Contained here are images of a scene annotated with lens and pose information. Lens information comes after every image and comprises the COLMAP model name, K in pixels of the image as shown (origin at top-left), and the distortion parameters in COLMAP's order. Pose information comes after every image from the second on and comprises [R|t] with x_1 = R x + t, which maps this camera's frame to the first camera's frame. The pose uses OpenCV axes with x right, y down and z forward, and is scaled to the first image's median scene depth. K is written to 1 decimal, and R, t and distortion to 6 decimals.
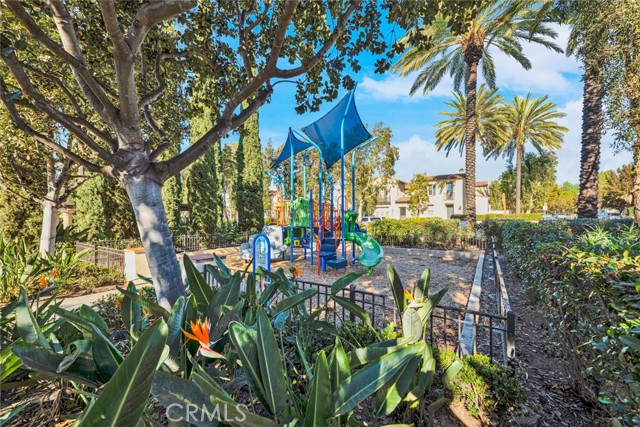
lens RADIAL K [[261.7, 0, 322.1], [0, 261.7, 216.8], [0, 0, 1]] dist [-0.001192, -0.000107]
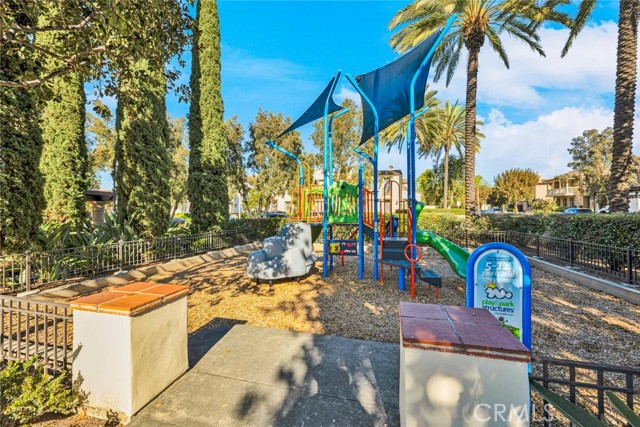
lens RADIAL K [[261.7, 0, 316.9], [0, 261.7, 211.6], [0, 0, 1]] dist [-0.001192, -0.000107]
pose [[0.943212, 0.001165, 0.332189, -0.284330], [-0.001183, 0.999999, -0.000147, 0.004505], [-0.332189, -0.000255, 0.943213, 0.294777]]
